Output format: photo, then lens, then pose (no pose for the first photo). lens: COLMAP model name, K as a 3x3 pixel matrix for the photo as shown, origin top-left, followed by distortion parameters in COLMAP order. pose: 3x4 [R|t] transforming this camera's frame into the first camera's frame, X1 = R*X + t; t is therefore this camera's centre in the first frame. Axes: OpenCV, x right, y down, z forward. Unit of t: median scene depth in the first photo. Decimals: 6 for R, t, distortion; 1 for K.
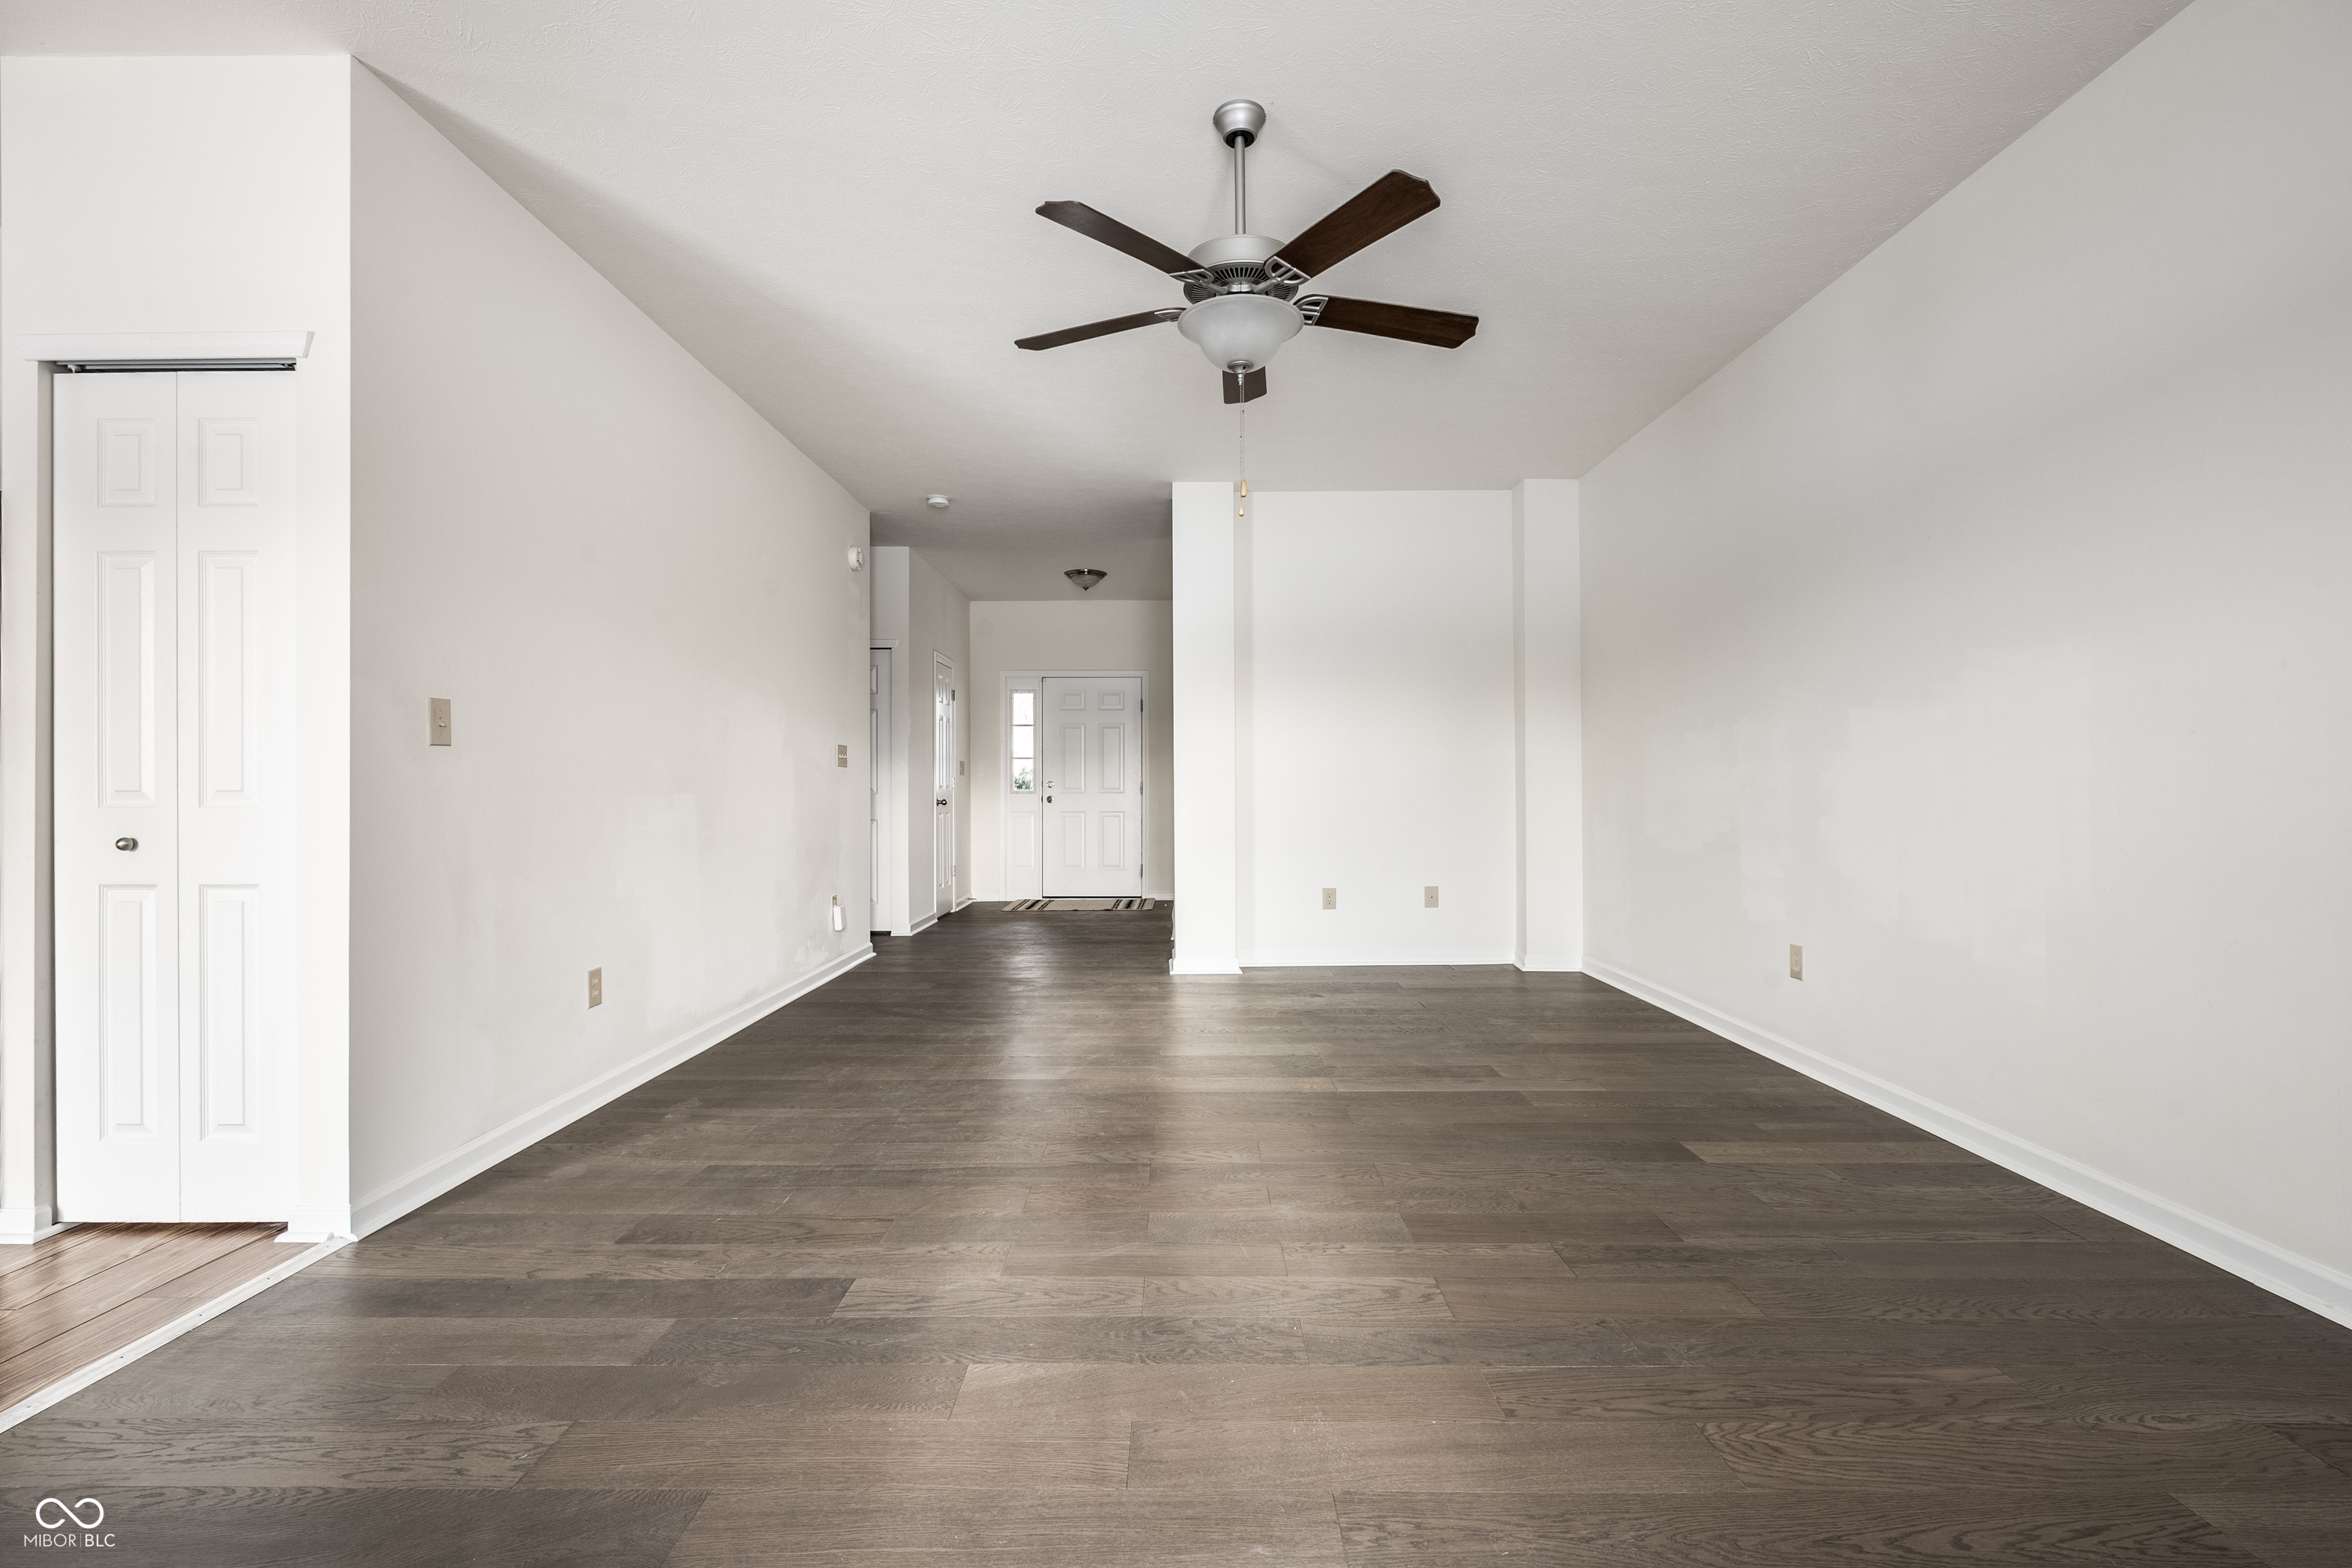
lens RADIAL K [[1043.7, 0, 1162.7], [0, 1043.7, 783.8], [0, 0, 1]] dist [-0.004465, 0.001046]
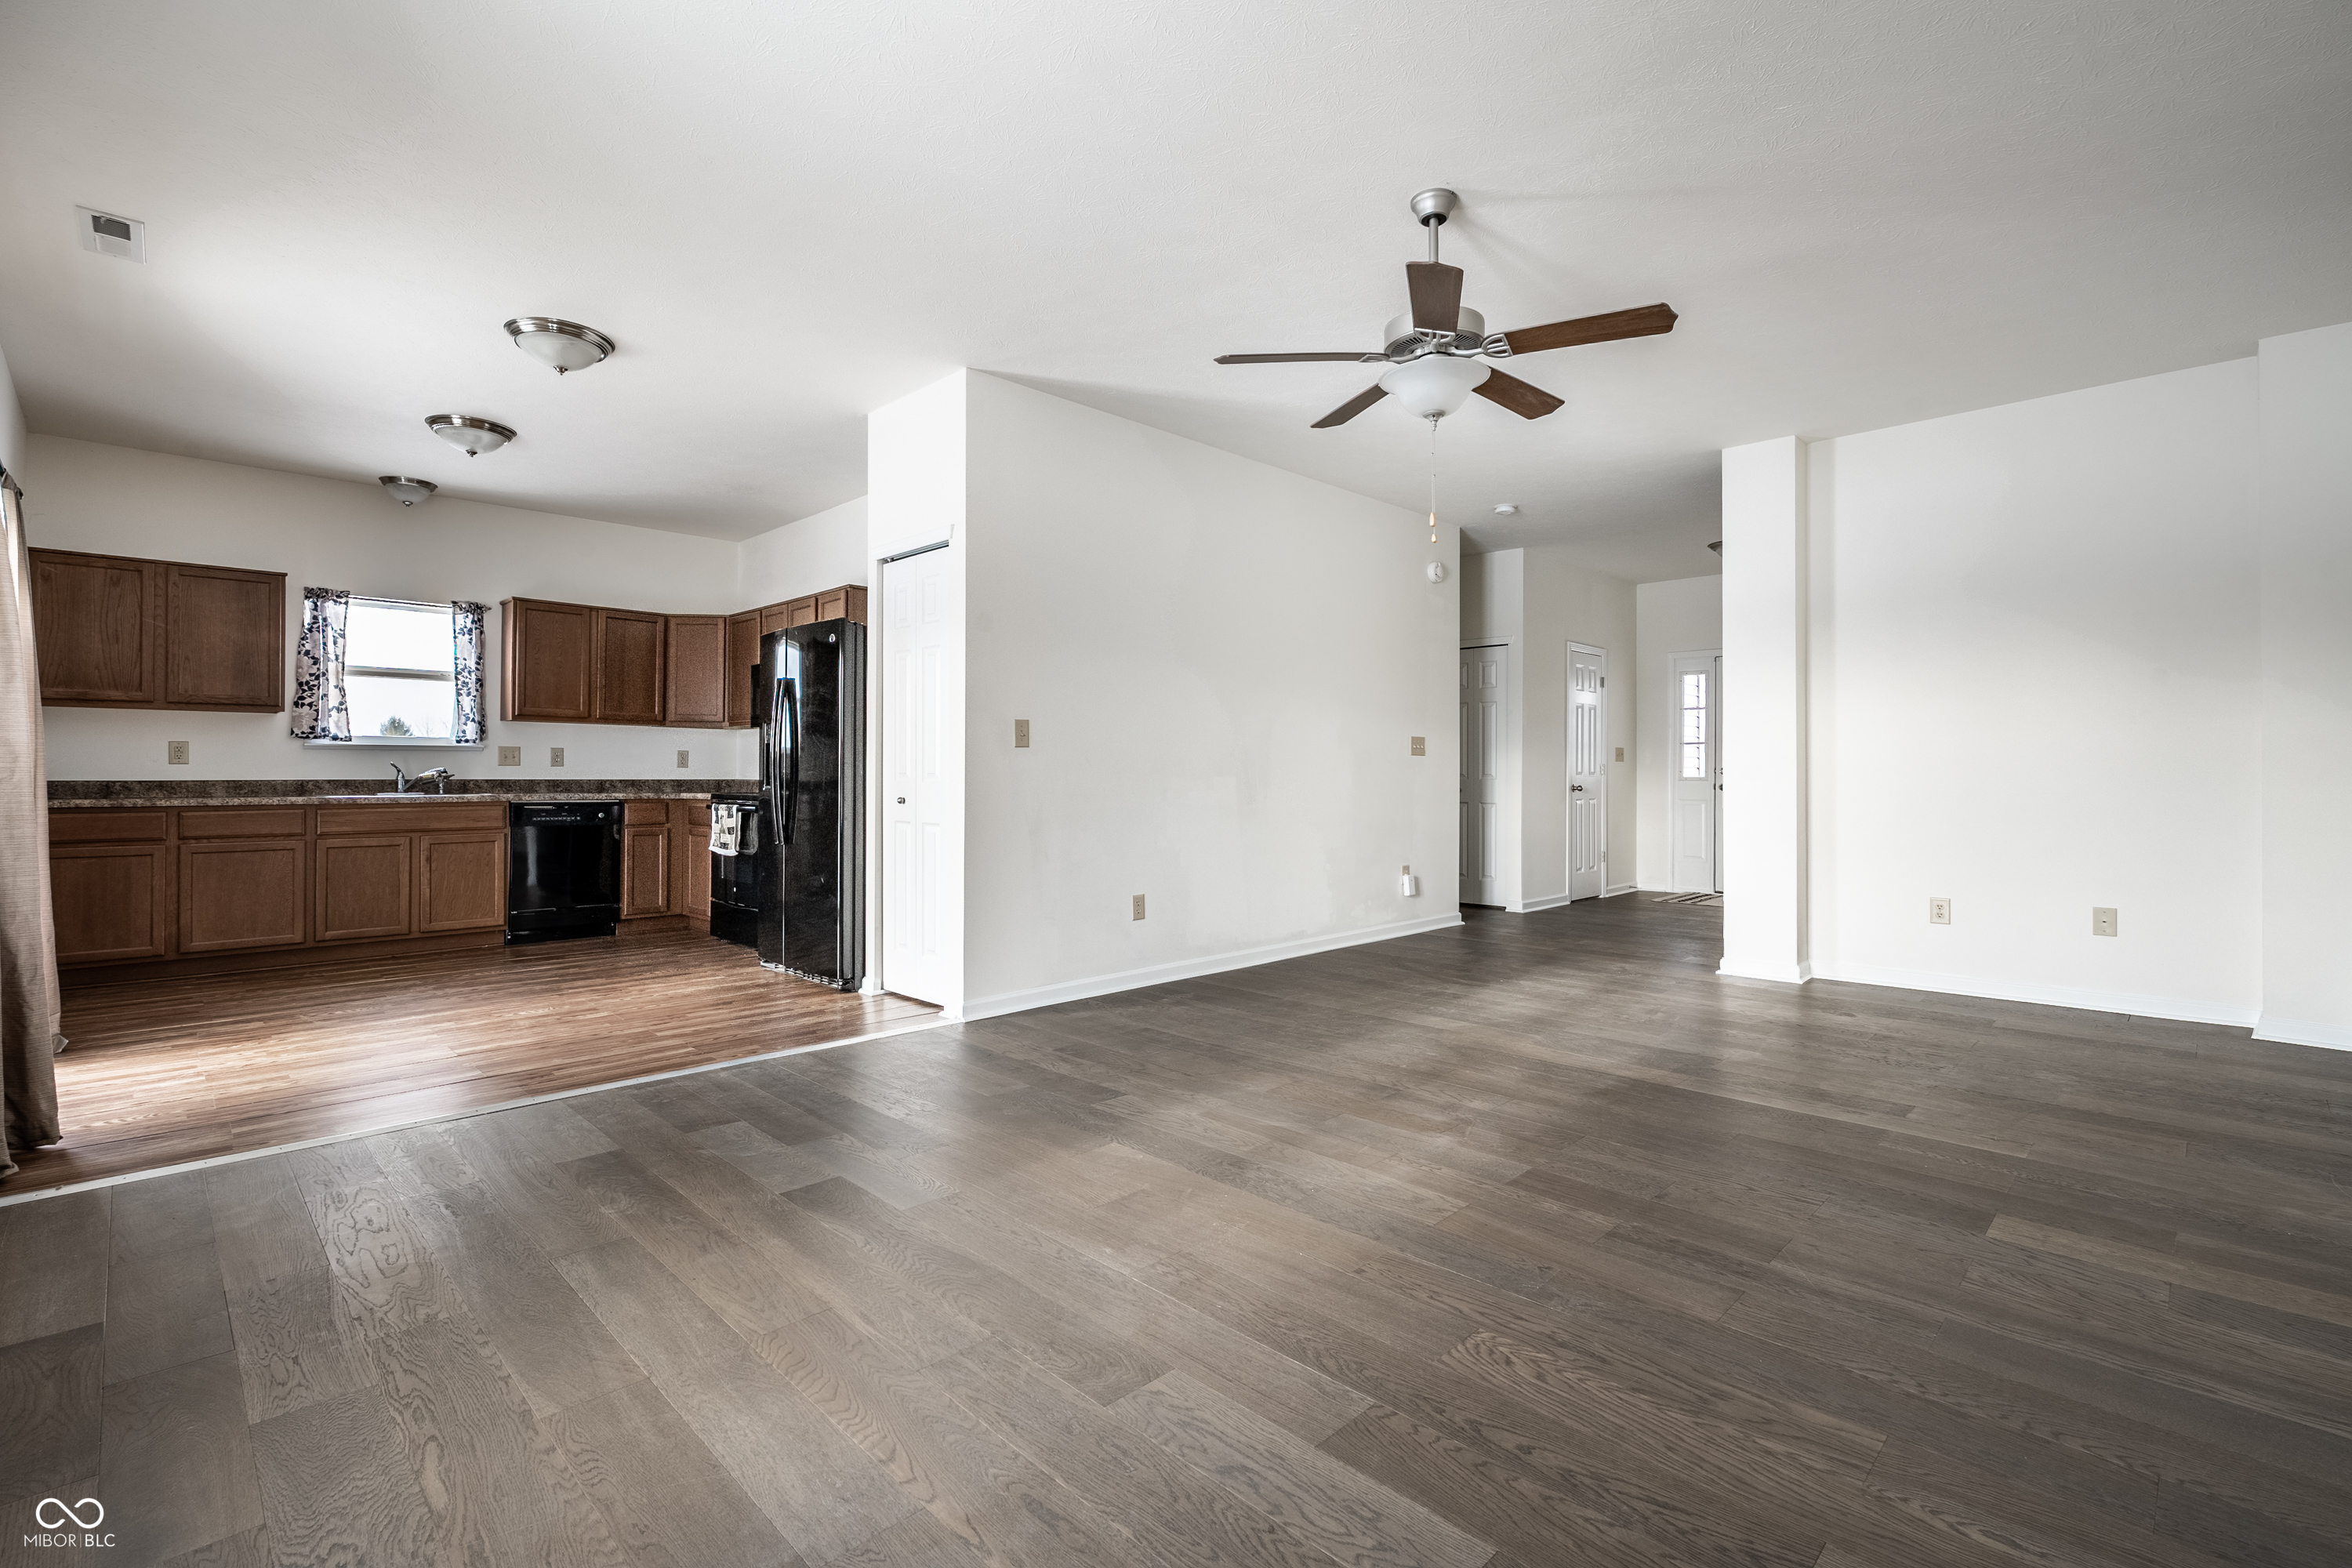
lens RADIAL K [[1043.7, 0, 1163.7], [0, 1043.7, 771.1], [0, 0, 1]] dist [-0.004465, 0.001046]
pose [[0.710872, 0.004151, -0.703310, 0.730178], [-0.002548, 0.999991, 0.003326, -0.004905], [0.703317, -0.000572, 0.710876, -0.046469]]
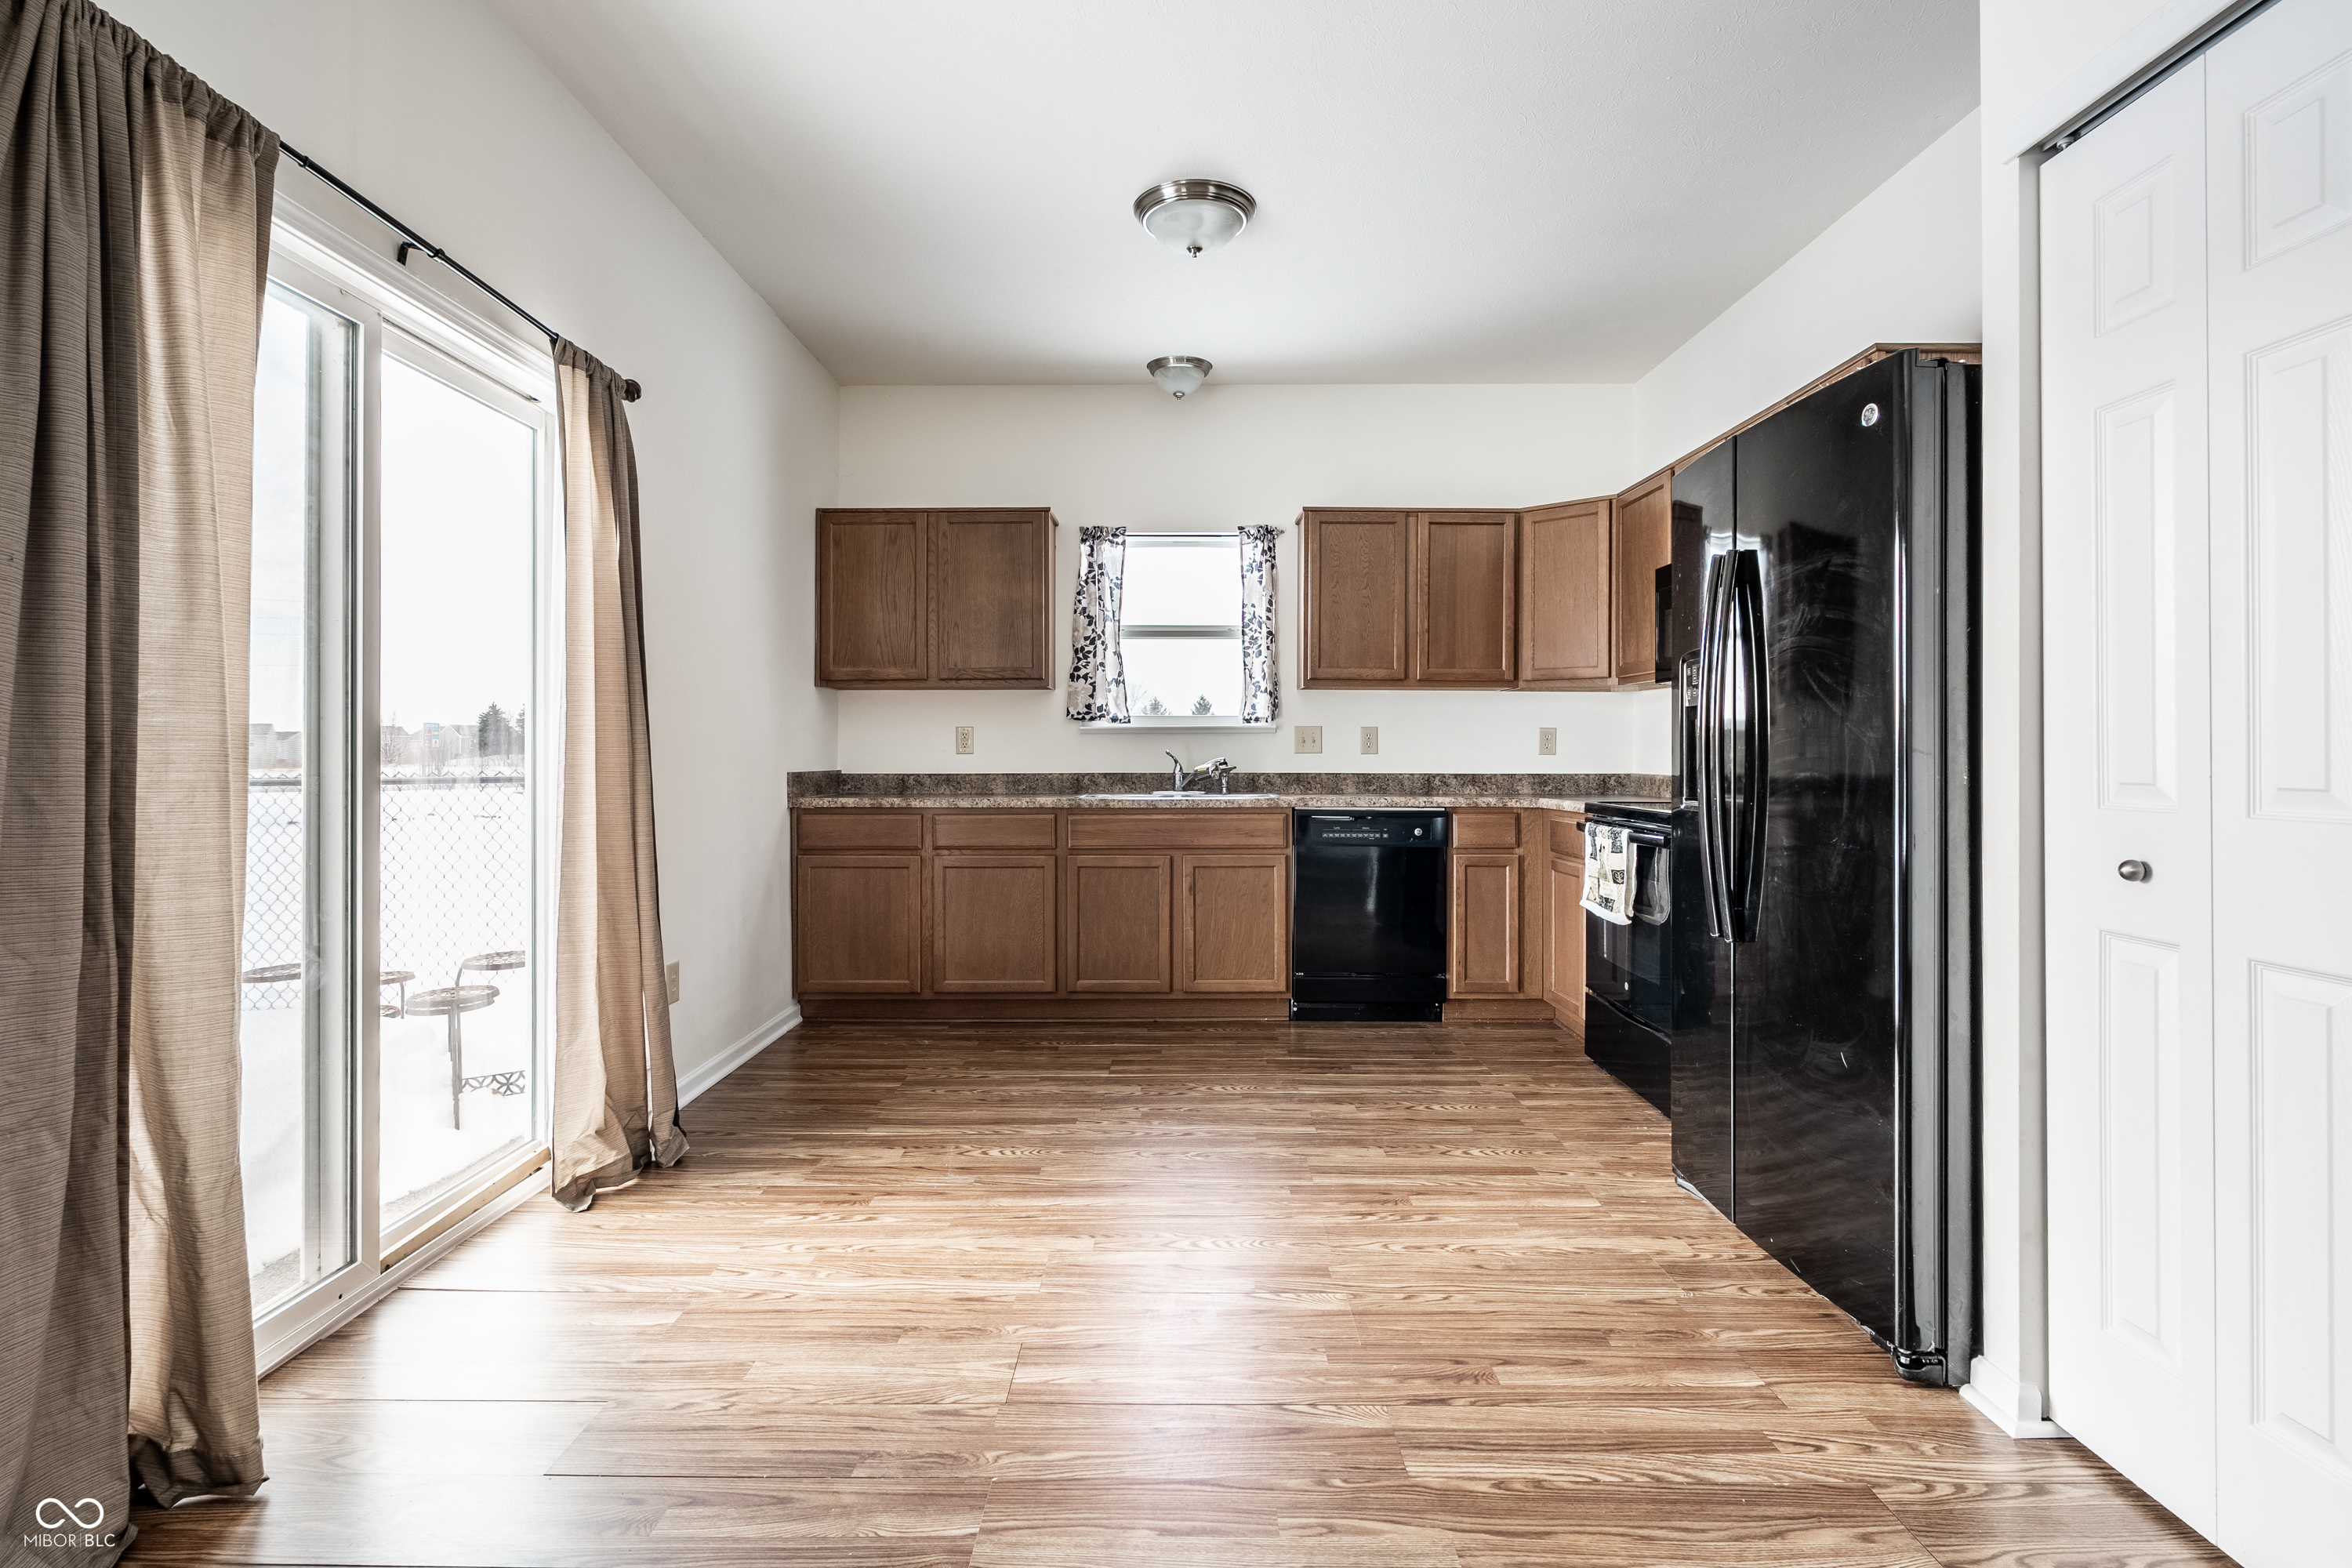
lens RADIAL K [[1144.3, 0, 1173.4], [0, 1144.3, 748.7], [0, 0, 1]] dist [-0.003485, 0.000357]
pose [[0.010989, 0.000544, -0.999939, -0.327798], [0.004203, 0.999991, 0.000590, -0.016907], [0.999931, -0.004209, 0.010986, 0.424496]]
